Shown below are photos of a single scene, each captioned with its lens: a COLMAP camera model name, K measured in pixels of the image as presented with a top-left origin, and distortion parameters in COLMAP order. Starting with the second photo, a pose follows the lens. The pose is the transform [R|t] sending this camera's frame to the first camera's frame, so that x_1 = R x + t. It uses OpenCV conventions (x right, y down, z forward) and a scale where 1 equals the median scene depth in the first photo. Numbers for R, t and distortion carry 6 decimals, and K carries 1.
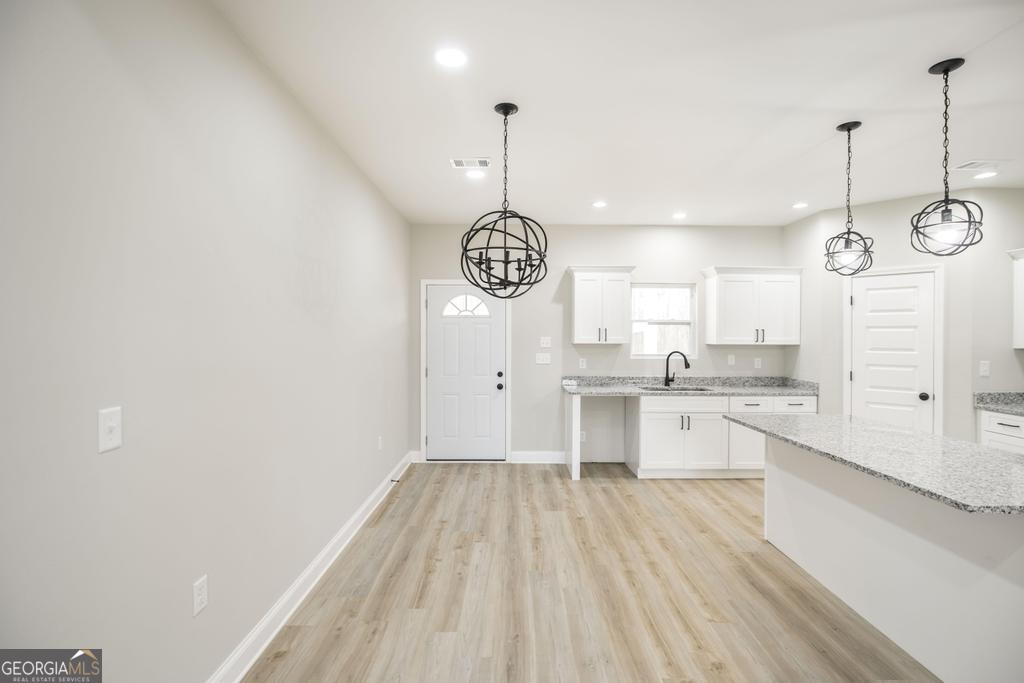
lens RADIAL K [[476.7, 0, 516.7], [0, 476.7, 336.8], [0, 0, 1]] dist [-0.000983, 0.000229]
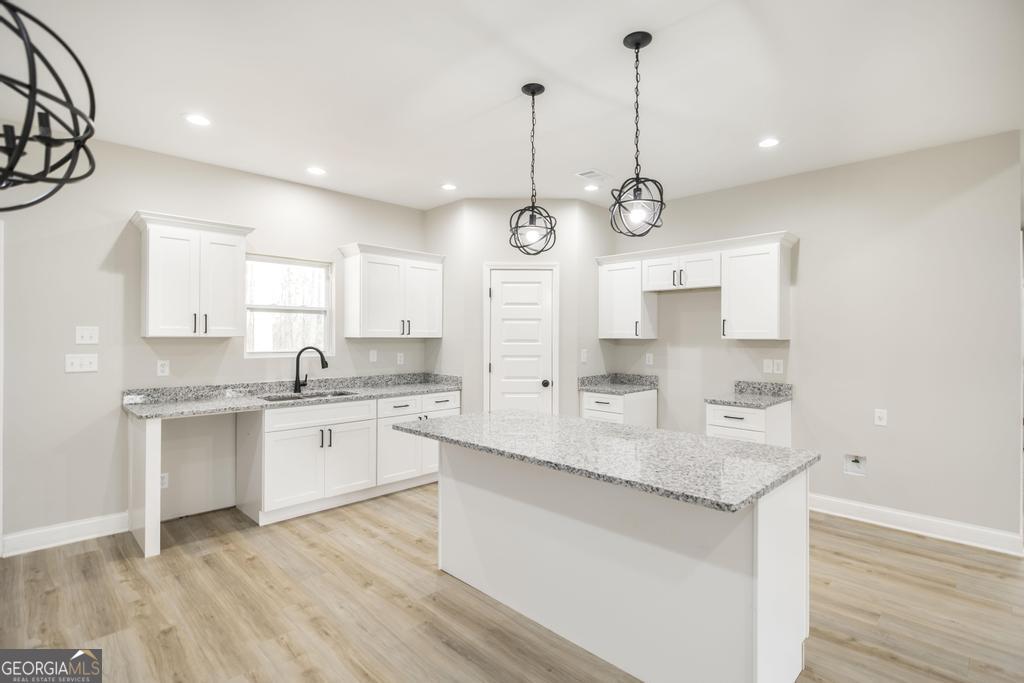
lens RADIAL K [[495.2, 0, 515.9], [0, 495.2, 336.0], [0, 0, 1]] dist [-0.001013, 0.001316]
pose [[0.713090, -0.000927, 0.701072, 0.009773], [0.001290, 0.999999, 0.000009, 0.014266], [-0.701071, 0.000898, 0.713091, 0.205169]]
